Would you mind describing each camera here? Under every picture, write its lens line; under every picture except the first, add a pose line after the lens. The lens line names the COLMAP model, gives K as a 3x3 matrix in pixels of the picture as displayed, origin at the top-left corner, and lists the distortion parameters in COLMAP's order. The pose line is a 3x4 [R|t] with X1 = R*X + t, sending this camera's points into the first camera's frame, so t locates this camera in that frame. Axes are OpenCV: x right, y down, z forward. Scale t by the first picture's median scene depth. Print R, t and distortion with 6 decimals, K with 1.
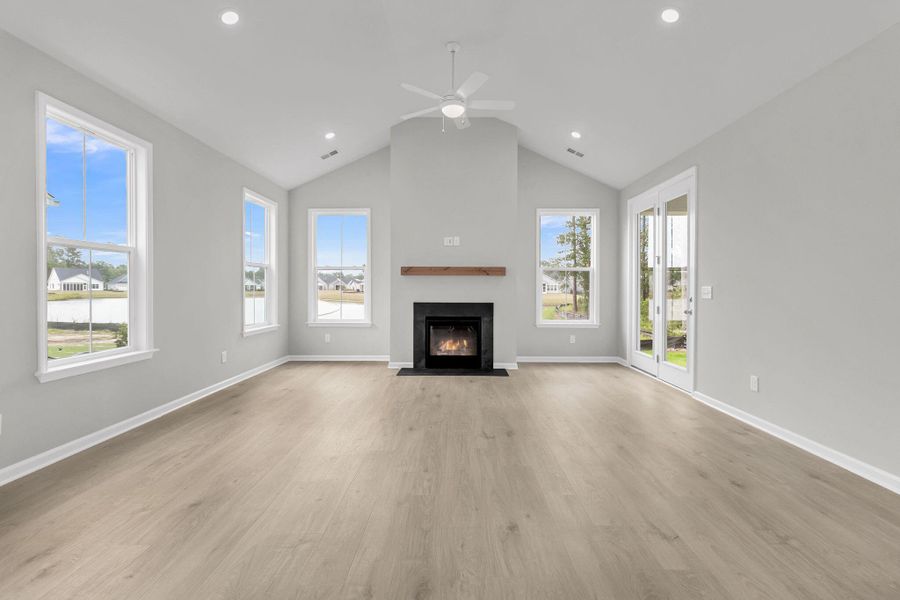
lens RADIAL K [[416.8, 0, 454.1], [0, 416.8, 291.2], [0, 0, 1]] dist [0.001435, 0.001233]
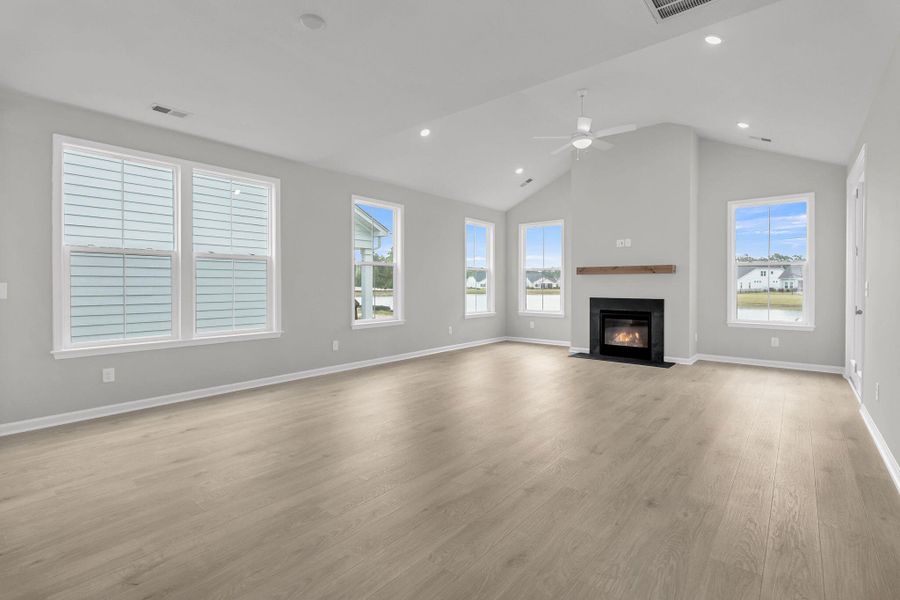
lens RADIAL K [[419.8, 0, 452.7], [0, 419.8, 289.4], [0, 0, 1]] dist [0.001156, 0.000173]
pose [[0.777151, 0.003013, -0.629307, 0.345927], [-0.002944, 0.999995, 0.001152, 0.004033], [0.629307, 0.000958, 0.777156, -0.158982]]
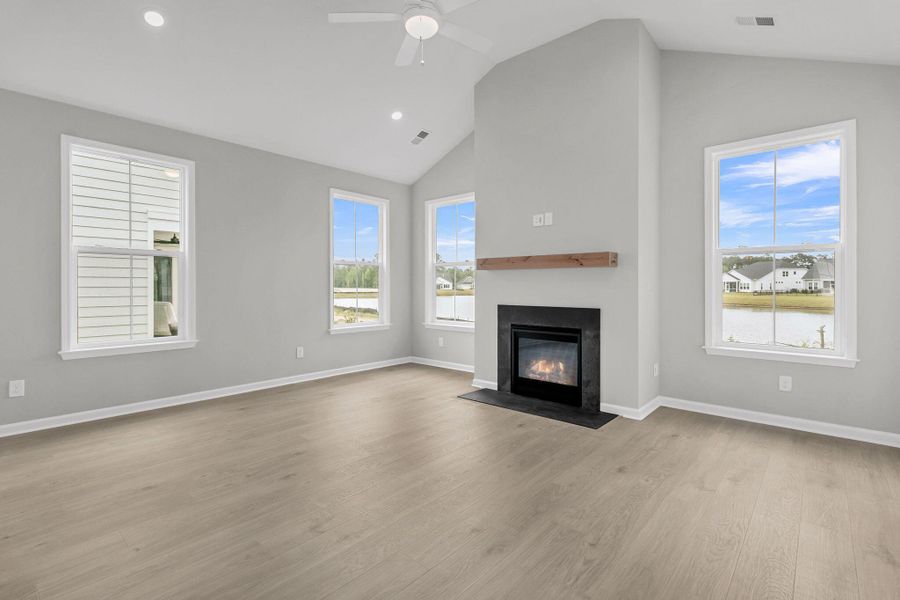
lens RADIAL K [[419.8, 0, 452.7], [0, 419.8, 289.4], [0, 0, 1]] dist [0.001156, 0.000173]
pose [[0.755152, 0.001827, -0.655547, 0.346470], [-0.003294, 0.999994, -0.001007, -0.000338], [0.655541, 0.002919, 0.755154, 0.361988]]
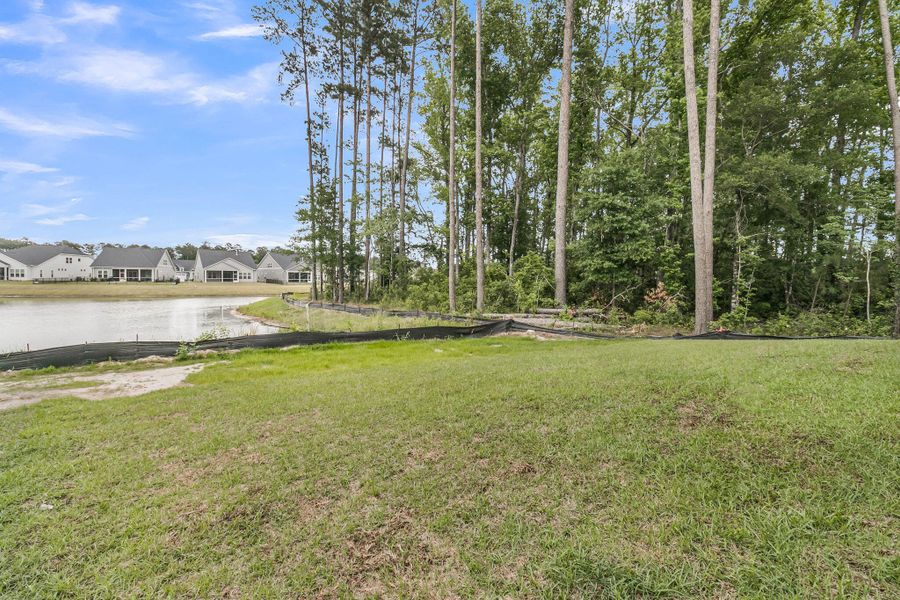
lens RADIAL K [[416.8, 0, 454.1], [0, 416.8, 291.2], [0, 0, 1]] dist [0.001435, 0.001233]
pose [[0.738297, -0.013324, 0.674344, -0.665022], [-0.002183, 0.999752, 0.022143, 0.076415], [-0.674472, -0.017820, 0.738085, 1.237082]]
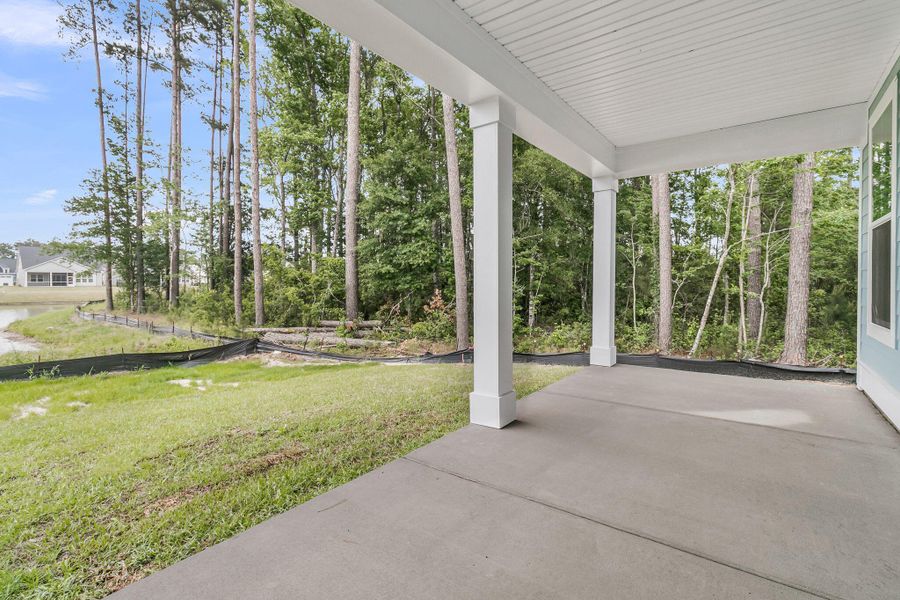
lens RADIAL K [[419.8, 0, 452.7], [0, 419.8, 289.4], [0, 0, 1]] dist [0.001156, 0.000173]
pose [[0.591932, -0.018812, 0.805768, 0.456683], [0.005820, 0.999801, 0.019066, 0.021745], [-0.805967, -0.006597, 0.591924, 0.804267]]
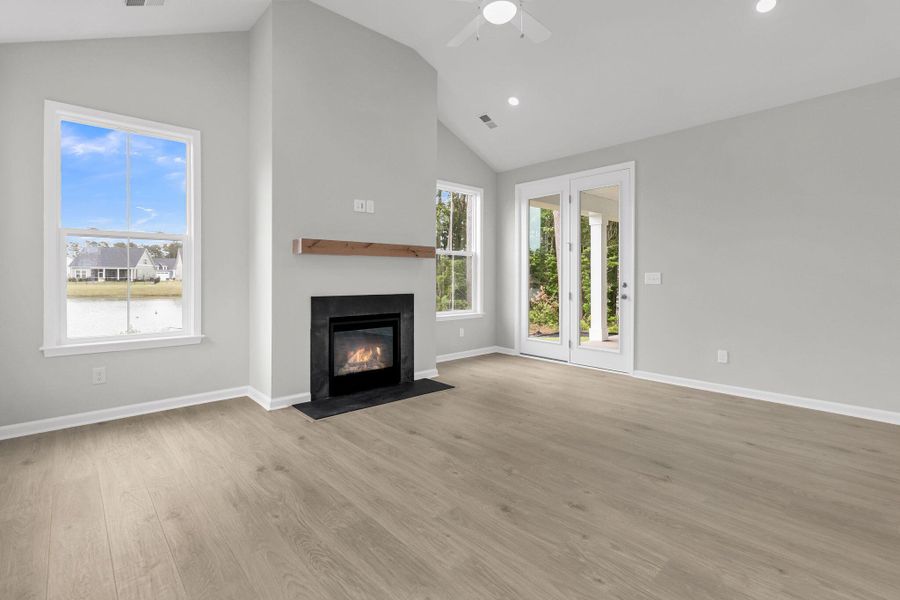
lens RADIAL K [[421.7, 0, 456.5], [0, 421.7, 278.1], [0, 0, 1]] dist [0.003377, 0.000088]
pose [[0.730142, -0.004007, 0.683284, -0.371850], [0.004210, 0.999990, 0.001365, -0.001002], [-0.683282, 0.001880, 0.730152, 0.386432]]
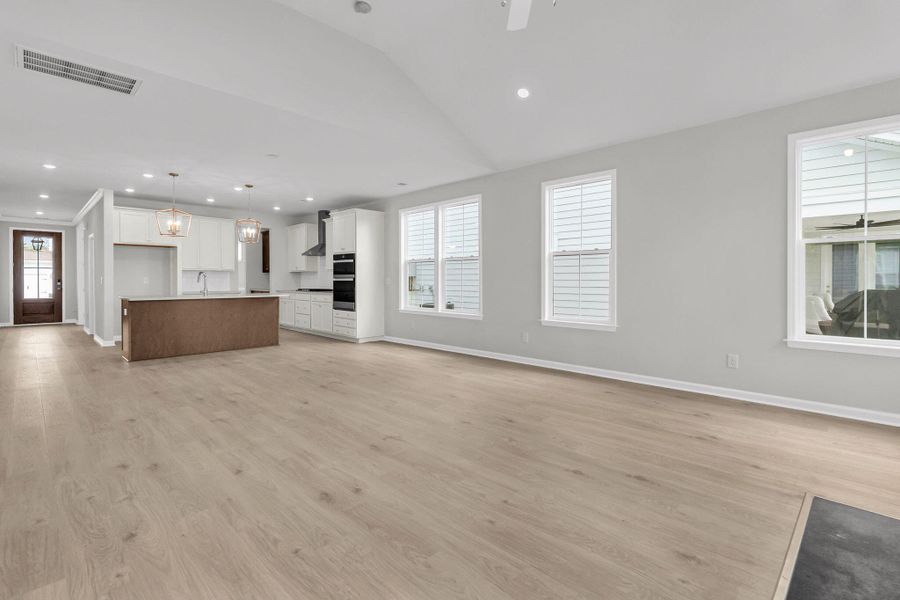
lens RADIAL K [[421.1, 0, 451.0], [0, 421.1, 278.6], [0, 0, 1]] dist [0.002843, 0.000346]
pose [[-0.699204, -0.004820, -0.714906, 0.356043], [-0.007228, 0.999974, 0.000328, -0.001489], [0.714885, 0.005396, -0.699221, 0.950808]]
